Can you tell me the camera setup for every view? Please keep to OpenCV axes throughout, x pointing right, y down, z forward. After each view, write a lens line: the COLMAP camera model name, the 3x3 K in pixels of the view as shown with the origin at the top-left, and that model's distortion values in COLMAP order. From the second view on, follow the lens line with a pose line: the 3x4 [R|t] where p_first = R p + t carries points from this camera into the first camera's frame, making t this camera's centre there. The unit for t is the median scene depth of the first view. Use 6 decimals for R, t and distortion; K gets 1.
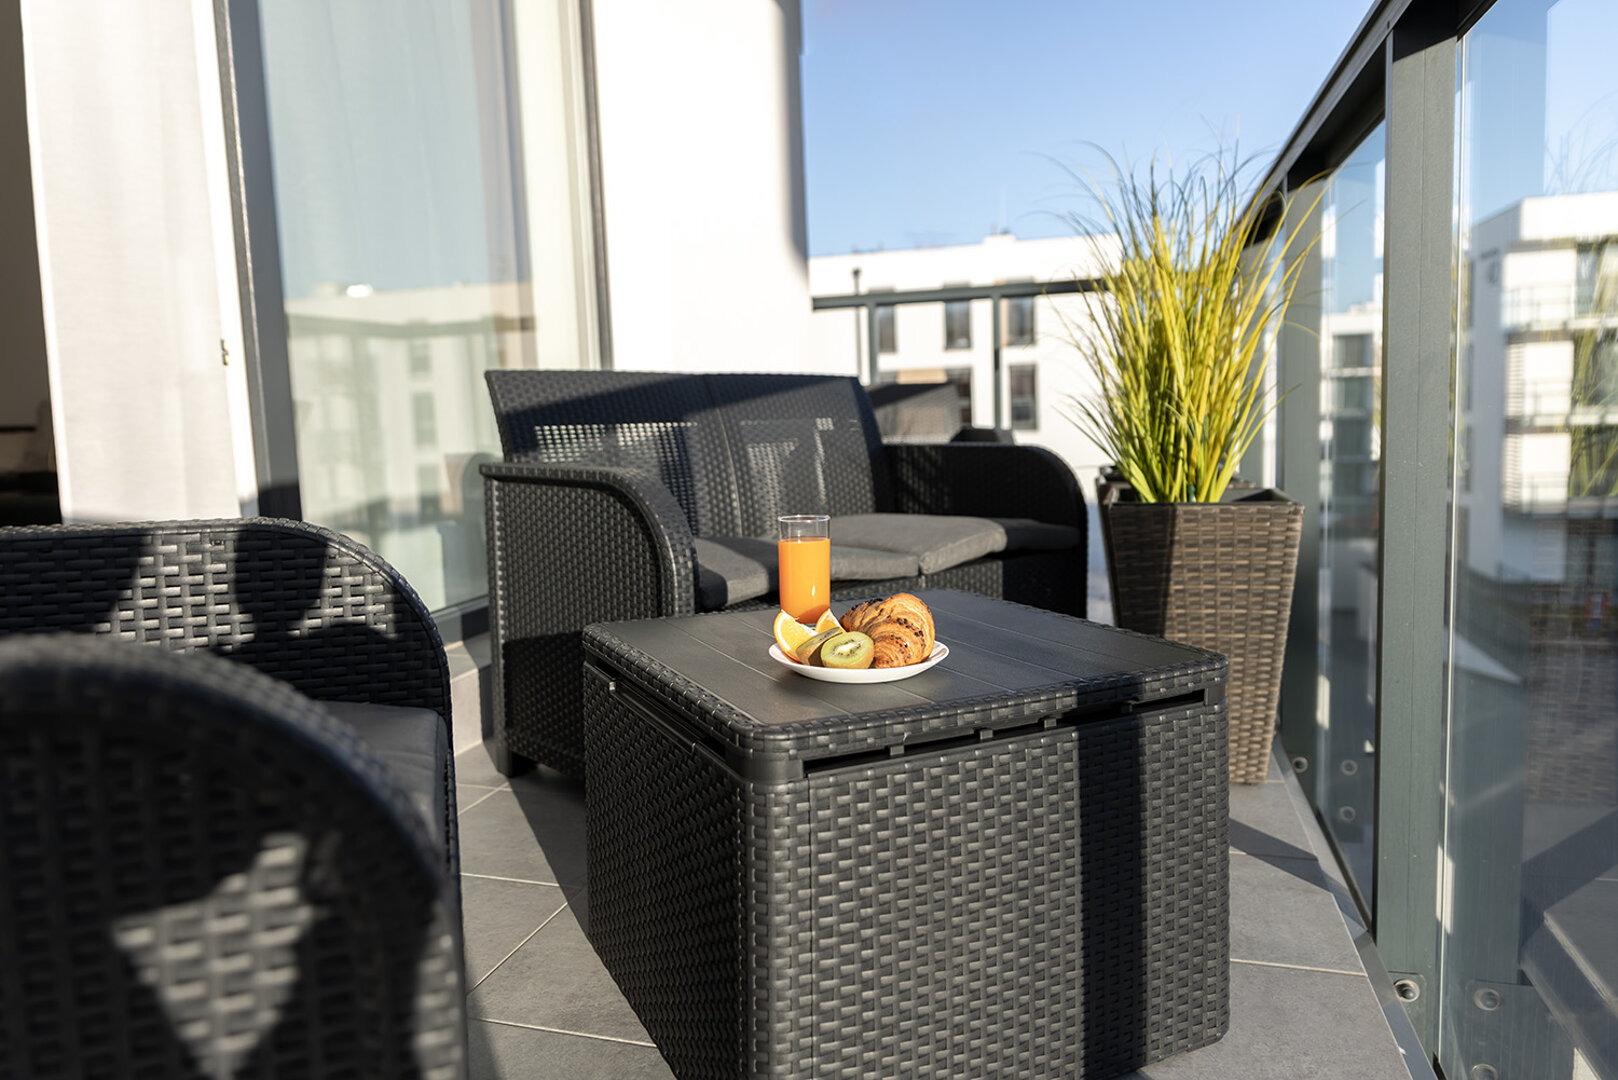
lens RADIAL K [[1112.6, 0, 797.6], [0, 1112.6, 534.7], [0, 0, 1]] dist [0.001952, 0.009254]
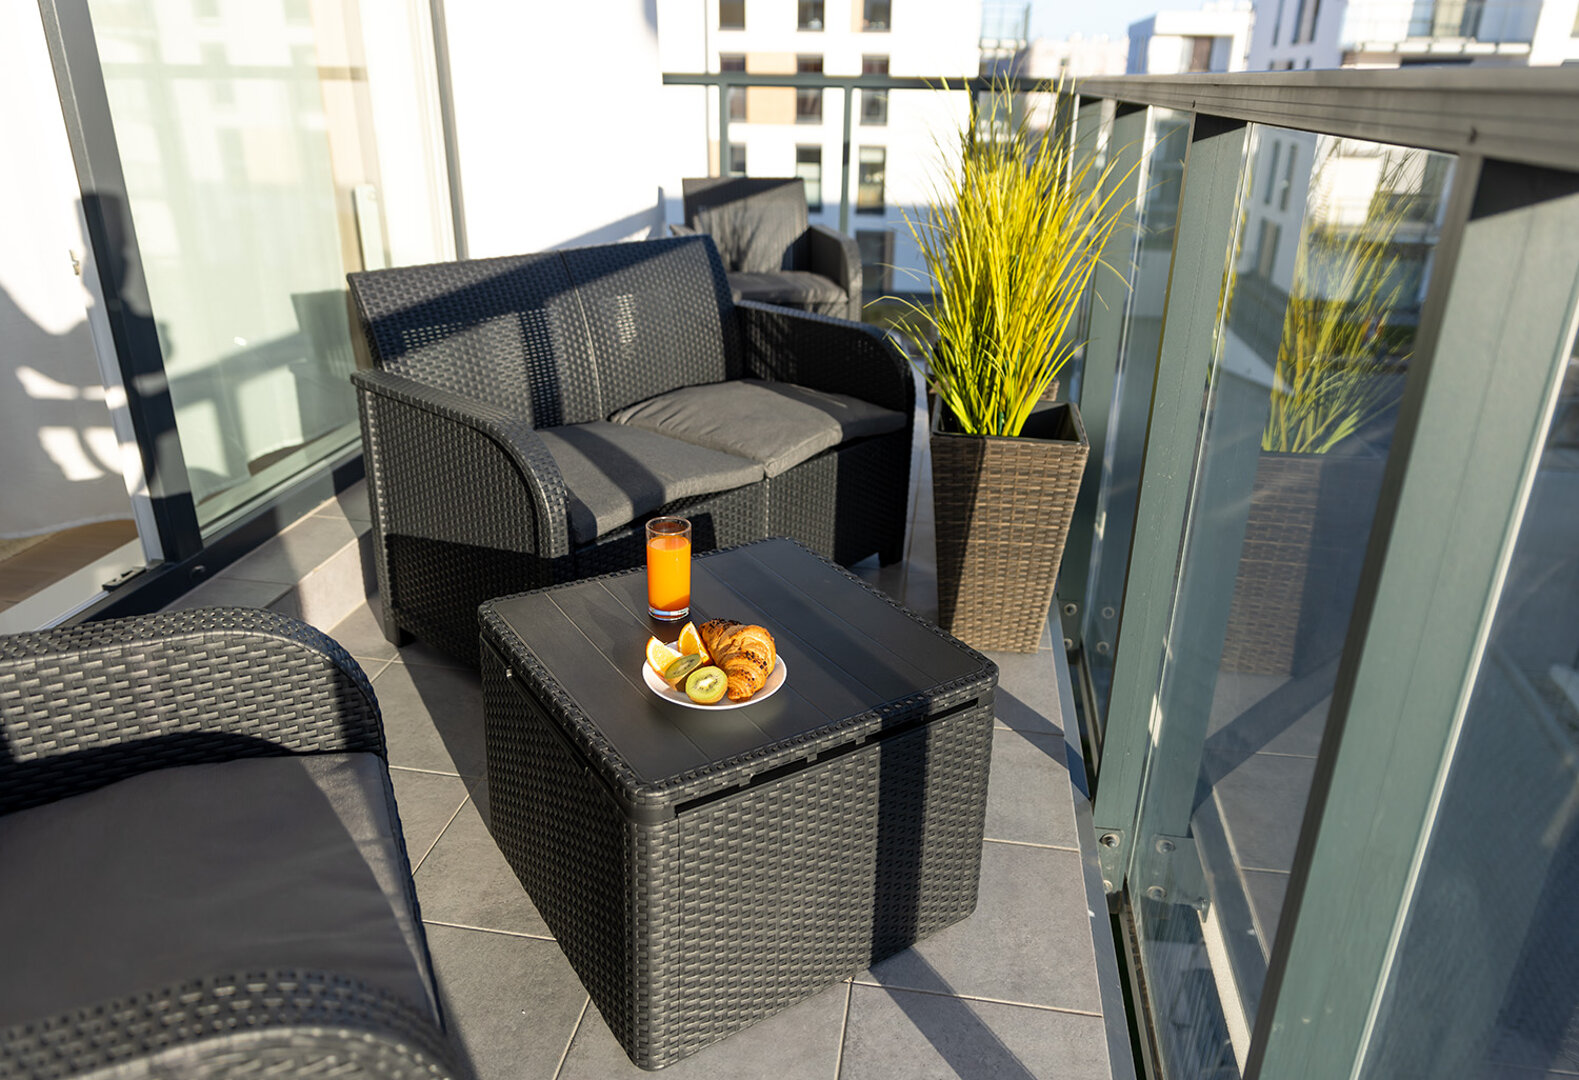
lens RADIAL K [[1093.9, 0, 794.5], [0, 1093.9, 537.8], [0, 0, 1]] dist [0.000065, -0.001051]
pose [[0.990130, -0.002173, 0.140138, -0.017843], [-0.038129, 0.957992, 0.284251, -0.243145], [-0.134869, -0.286788, 0.948453, -0.084804]]
